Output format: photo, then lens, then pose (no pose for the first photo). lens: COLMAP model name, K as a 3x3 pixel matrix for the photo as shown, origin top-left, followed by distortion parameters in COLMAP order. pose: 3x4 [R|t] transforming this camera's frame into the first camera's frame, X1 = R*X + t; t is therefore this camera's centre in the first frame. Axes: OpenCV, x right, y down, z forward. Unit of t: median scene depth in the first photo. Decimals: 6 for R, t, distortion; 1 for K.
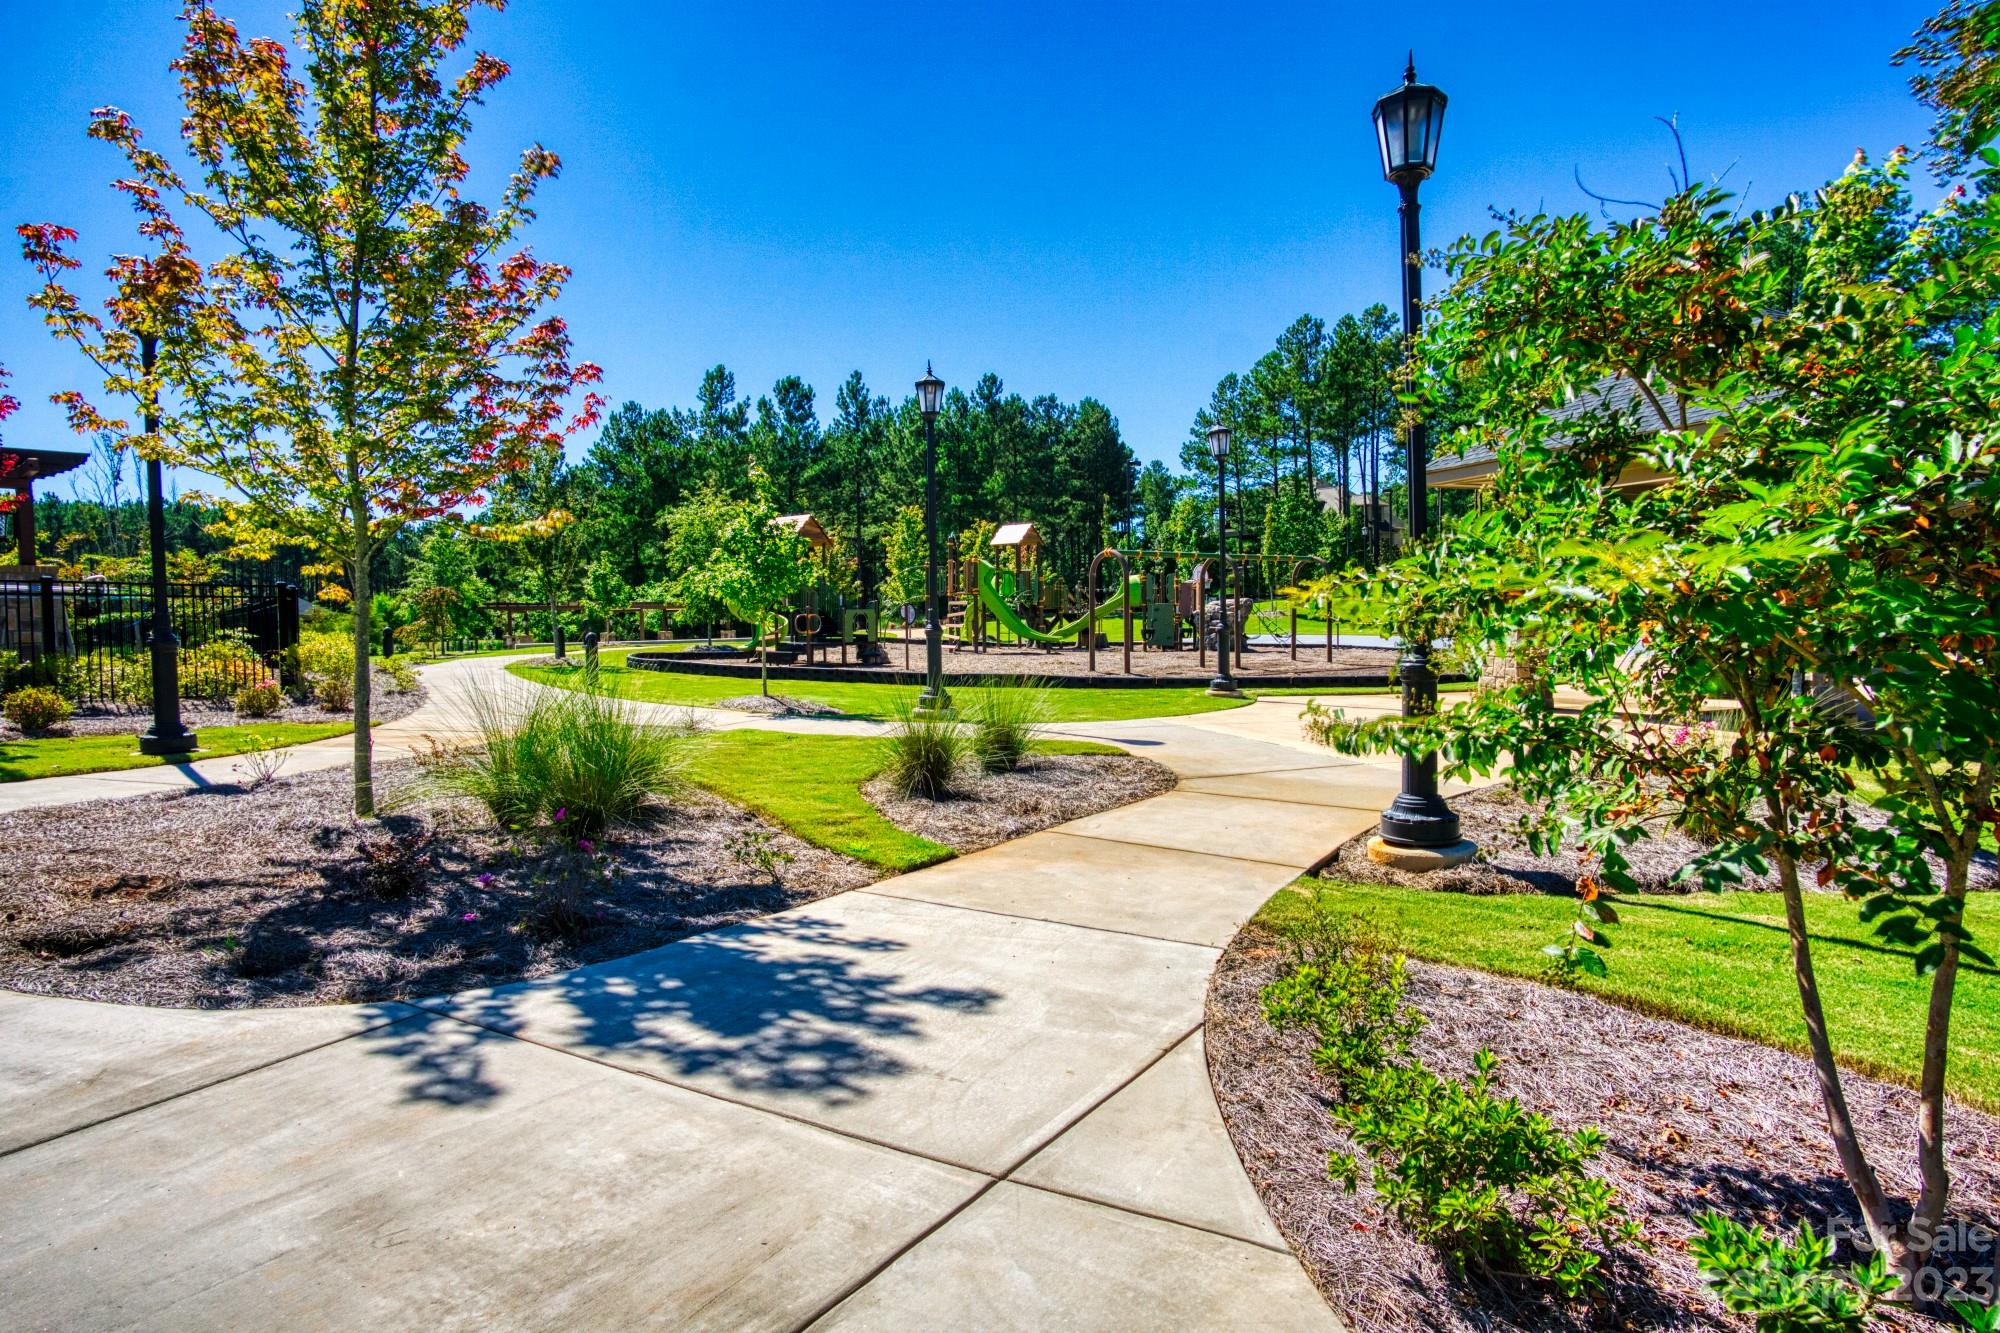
lens RADIAL K [[1062.6, 0, 1001.0], [0, 1062.6, 637.7], [0, 0, 1]] dist [-0.027219, 0.001063]
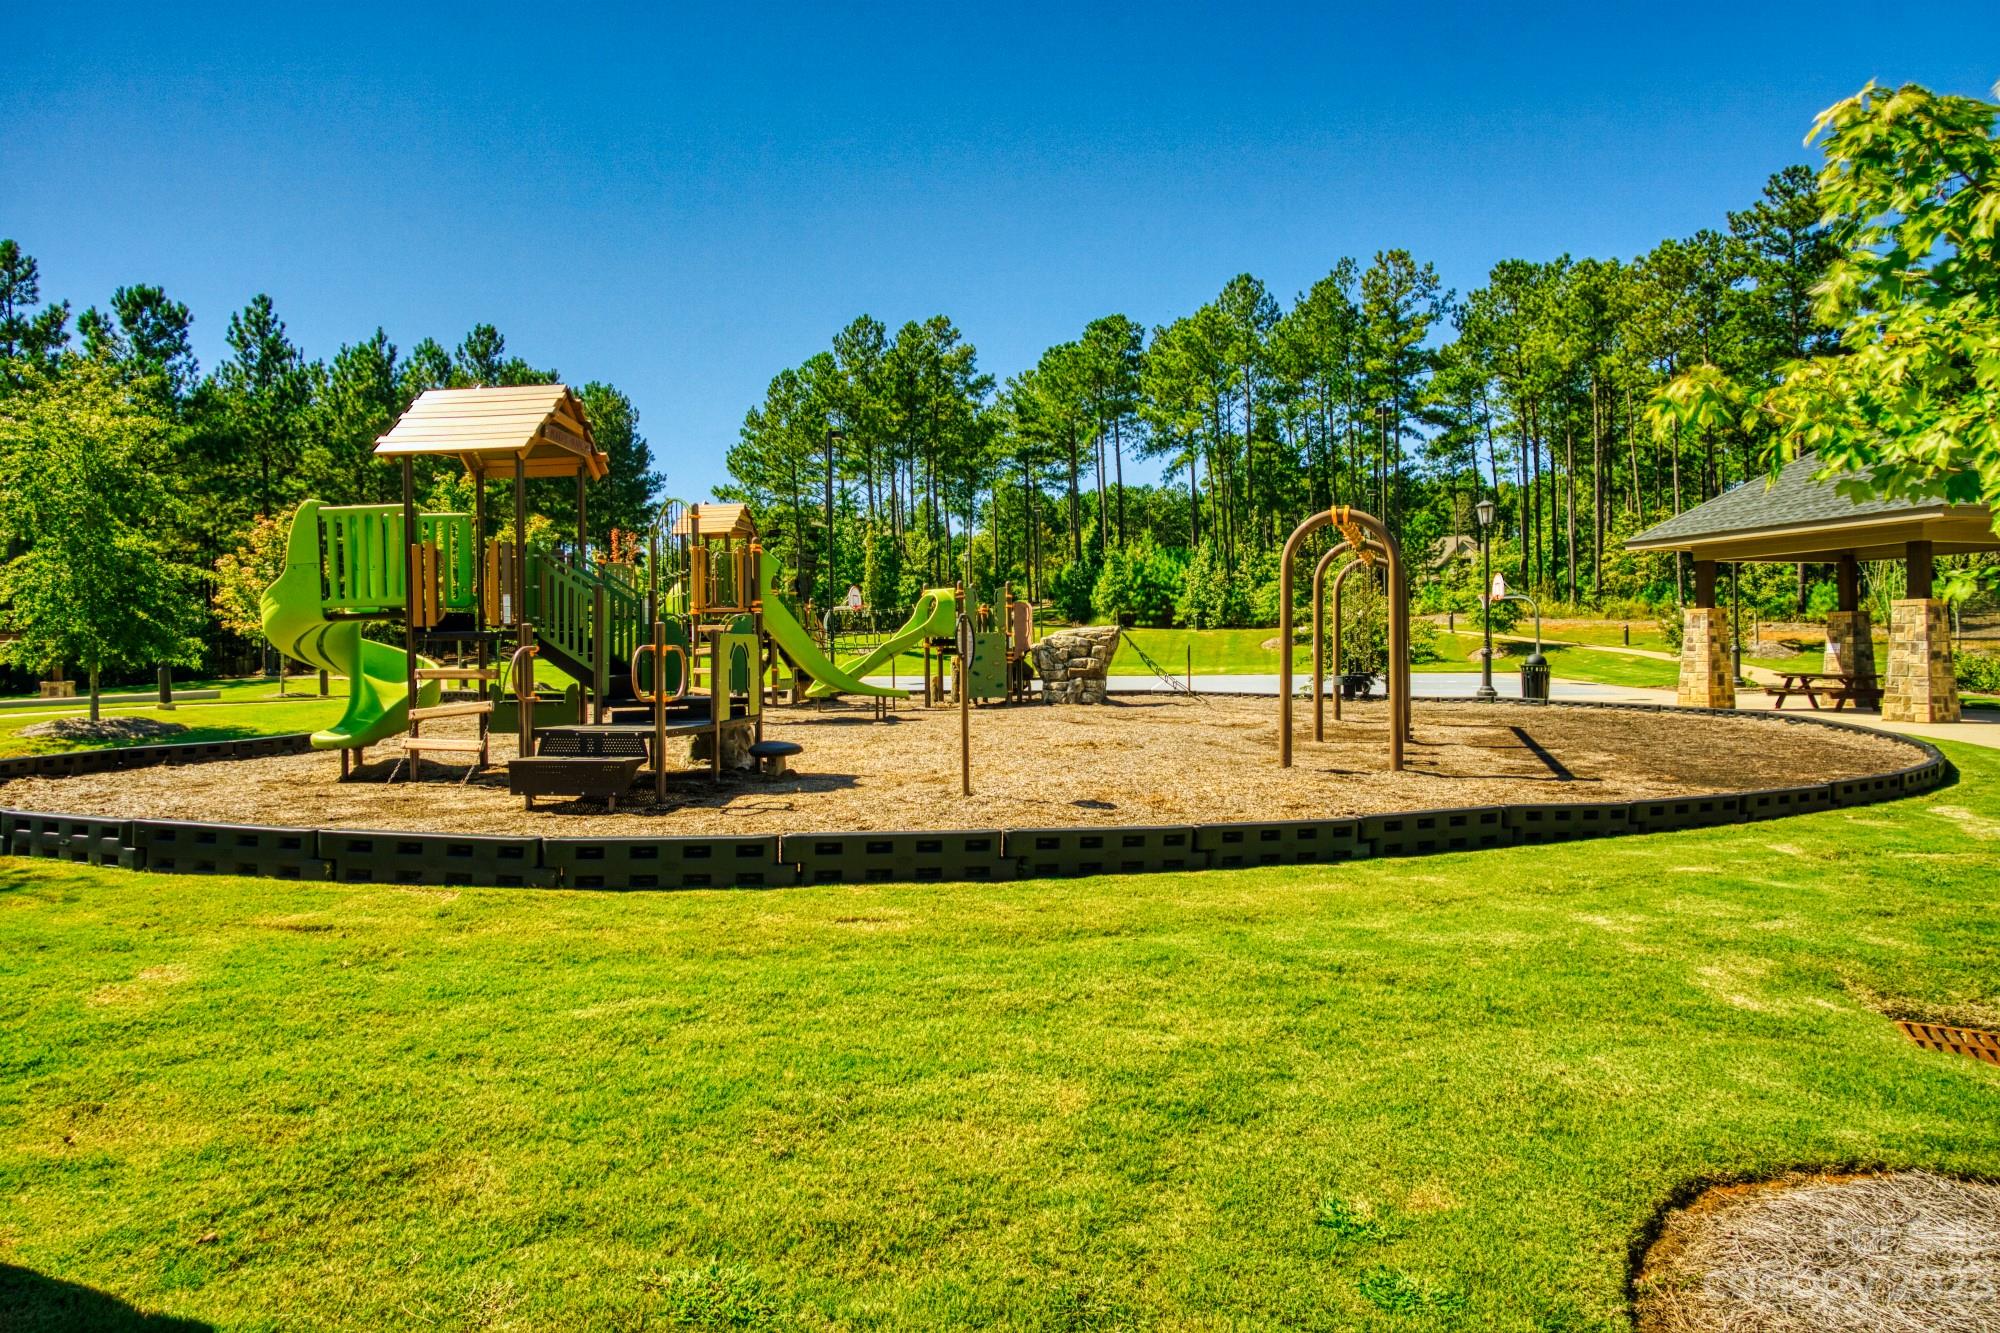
lens RADIAL K [[1062.6, 0, 1001.0], [0, 1062.6, 637.7], [0, 0, 1]] dist [-0.027219, 0.001063]
pose [[0.857713, 0.001543, 0.514126, -0.076365], [0.017464, 0.999331, -0.032135, -0.003692], [-0.513832, 0.036542, 0.857112, 0.197903]]
